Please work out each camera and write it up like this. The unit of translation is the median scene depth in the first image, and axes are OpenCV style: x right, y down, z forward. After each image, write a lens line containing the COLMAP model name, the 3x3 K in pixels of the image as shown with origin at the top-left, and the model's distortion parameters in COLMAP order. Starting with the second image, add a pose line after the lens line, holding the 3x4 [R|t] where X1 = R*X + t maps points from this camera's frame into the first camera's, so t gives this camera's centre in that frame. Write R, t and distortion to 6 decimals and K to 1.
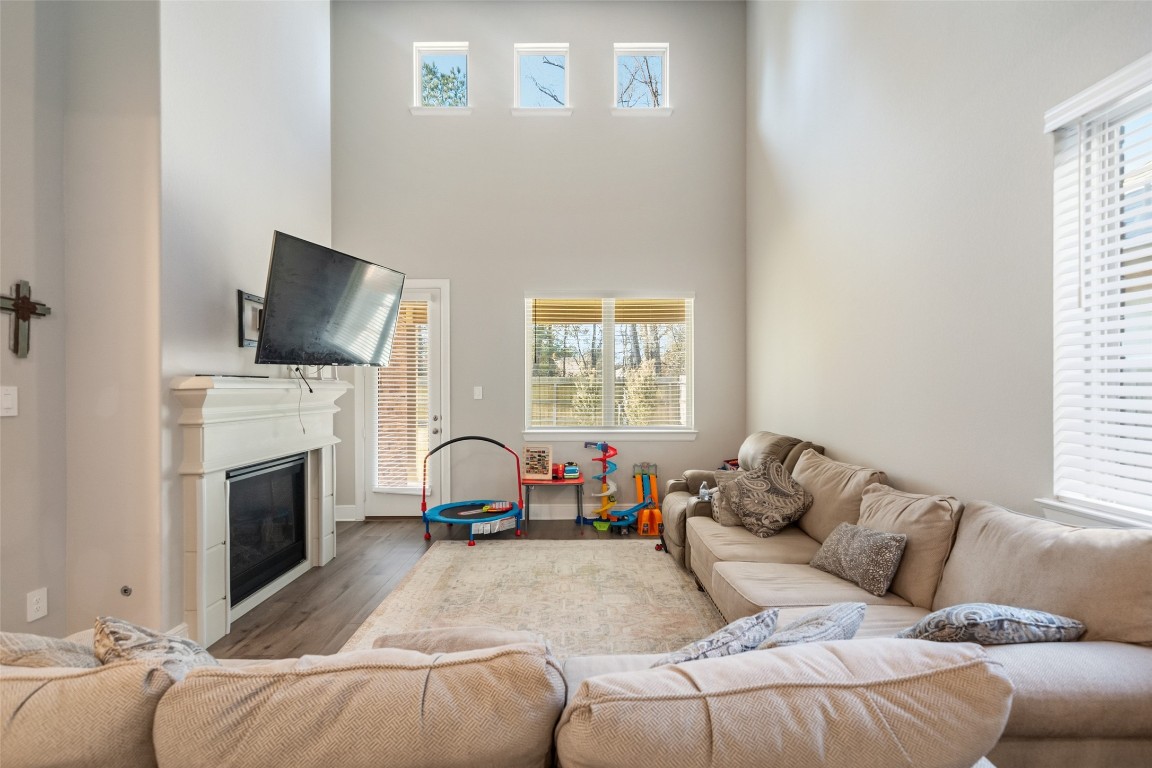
lens RADIAL K [[523.2, 0, 576.0], [0, 523.2, 384.0], [0, 0, 1]] dist [0.035113, -0.000077]
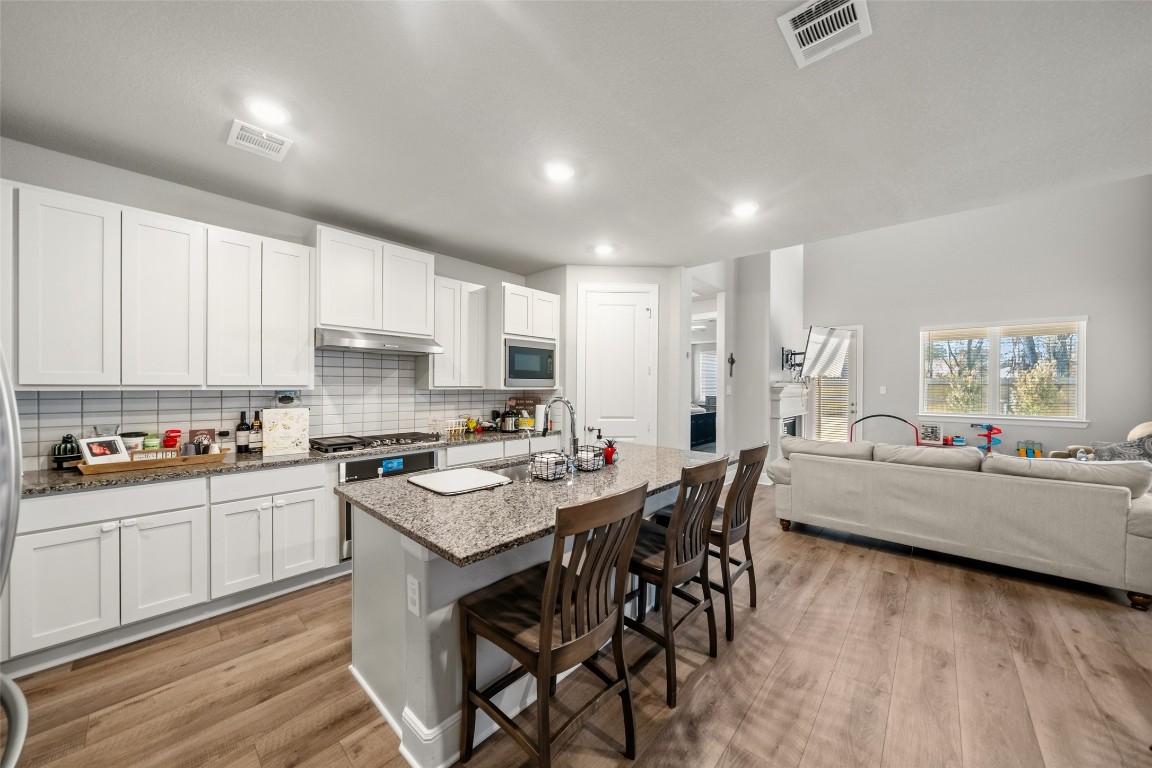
lens RADIAL K [[400.5, 0, 576.0], [0, 400.5, 384.0], [0, 0, 1]] dist [-0.011847, 0.000022]
pose [[0.734683, 0.001558, -0.678409, -0.047063], [-0.001316, 0.999999, 0.000871, -0.002346], [0.678409, 0.000253, 0.734684, -0.626487]]
